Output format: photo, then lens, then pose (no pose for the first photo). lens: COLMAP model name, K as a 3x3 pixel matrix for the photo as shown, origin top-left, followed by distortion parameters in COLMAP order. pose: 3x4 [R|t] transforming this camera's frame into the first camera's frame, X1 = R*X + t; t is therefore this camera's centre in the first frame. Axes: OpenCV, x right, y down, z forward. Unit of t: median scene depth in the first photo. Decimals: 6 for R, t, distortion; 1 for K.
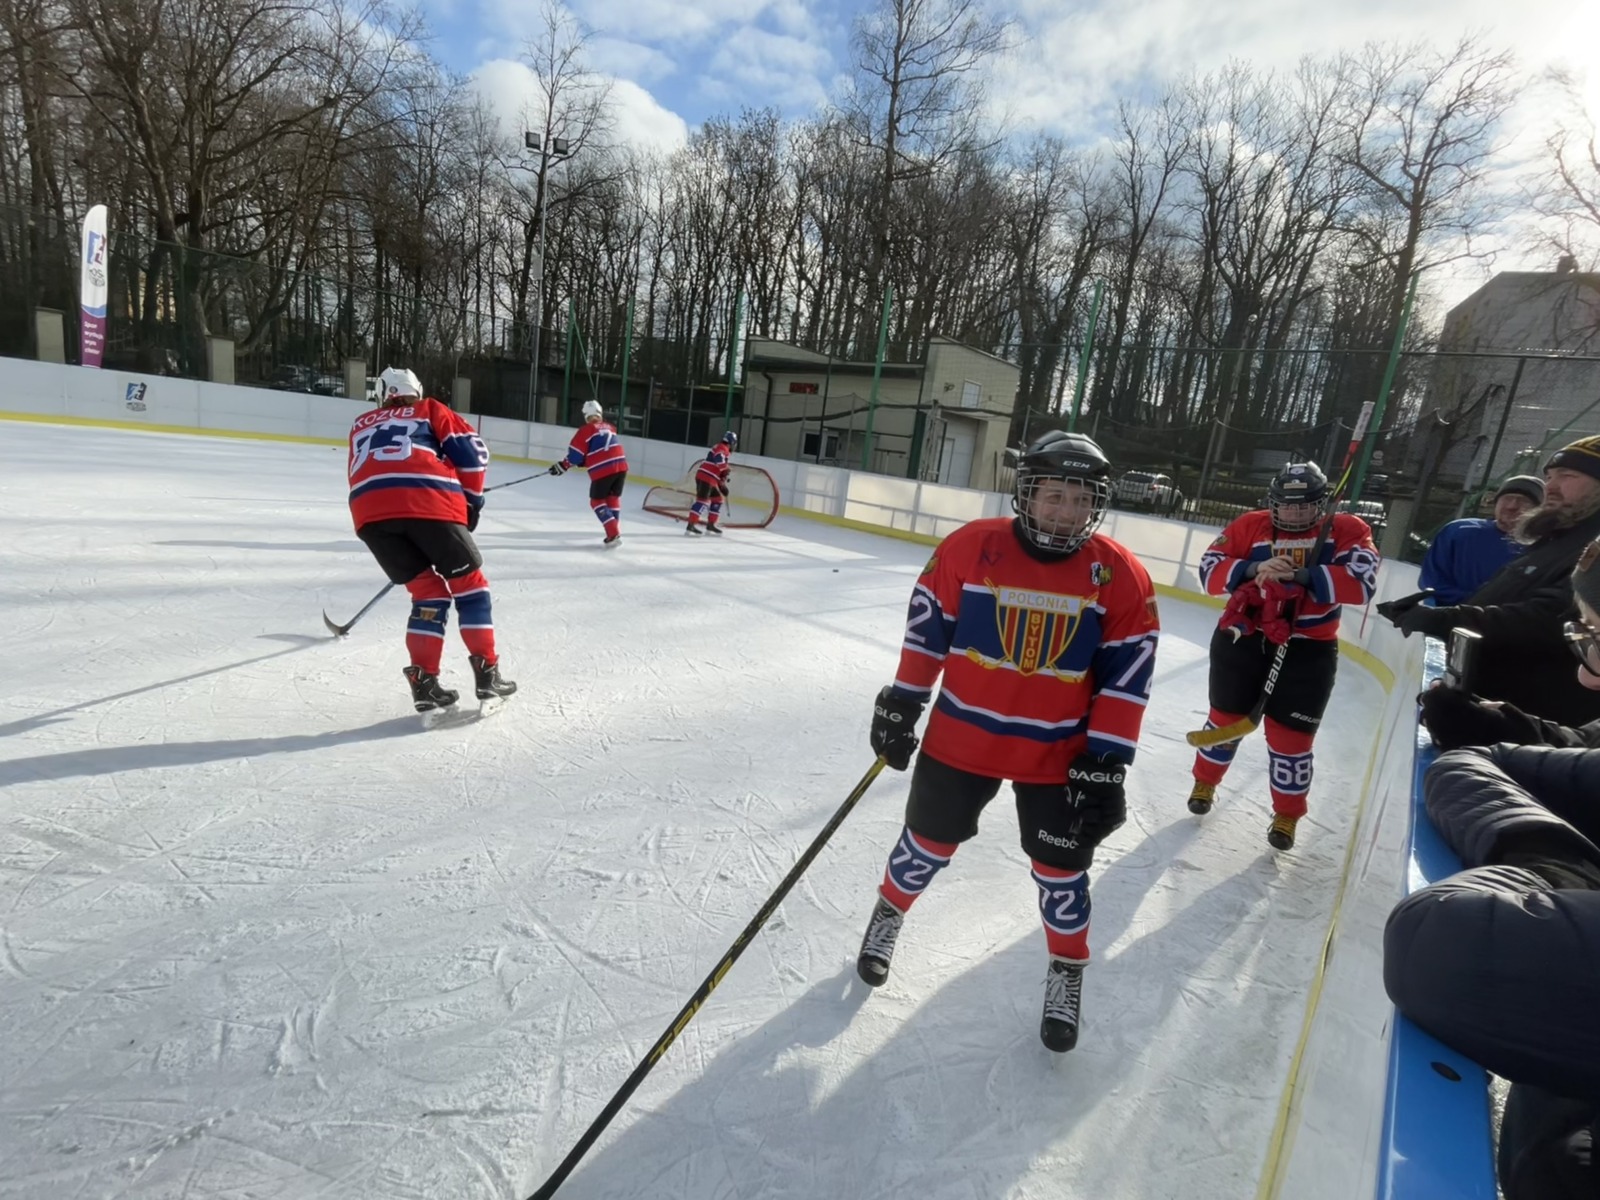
lens RADIAL K [[751.9, 0, 802.6], [0, 751.9, 594.1], [0, 0, 1]] dist [-0.004753, -0.000231]
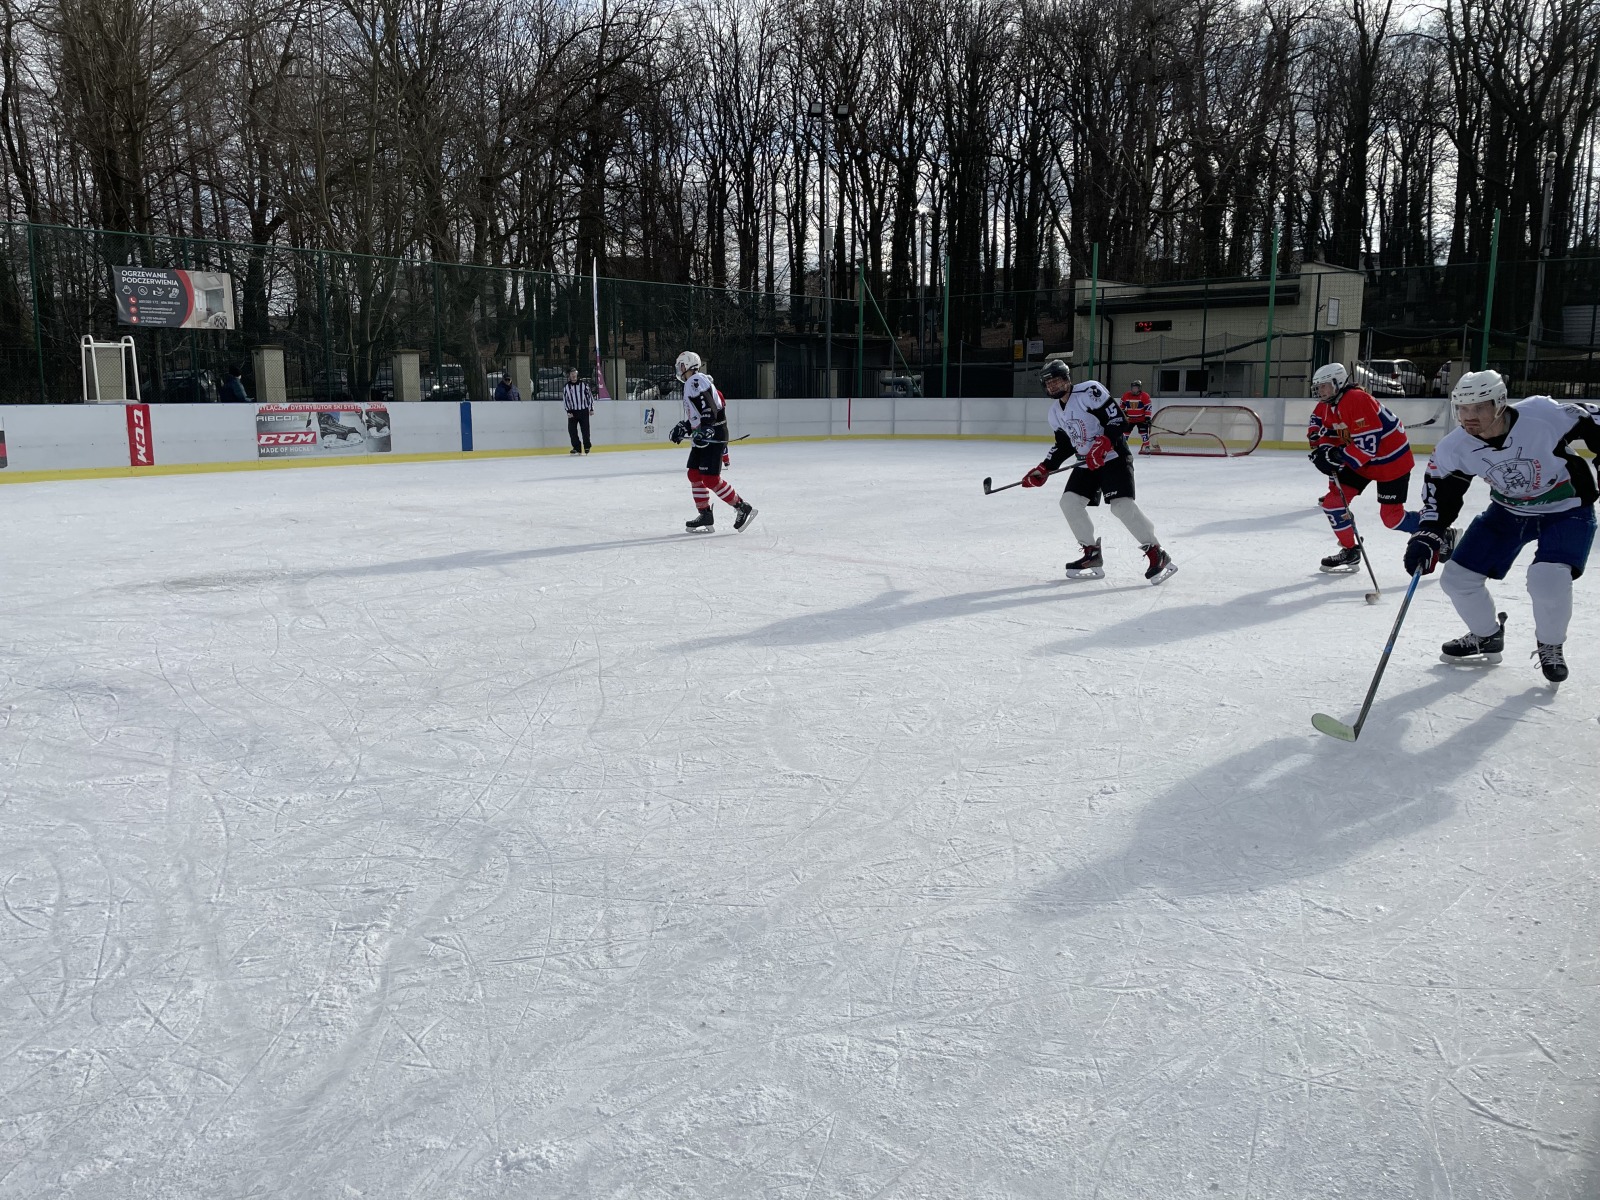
lens RADIAL K [[1198.2, 0, 789.3], [0, 1198.2, 583.2], [0, 0, 1]] dist [0.075954, -0.095875]
pose [[0.991090, -0.132779, -0.010528, -0.444681], [0.132392, 0.990696, -0.031522, 0.044431], [0.014616, 0.029848, 0.999448, -0.529928]]
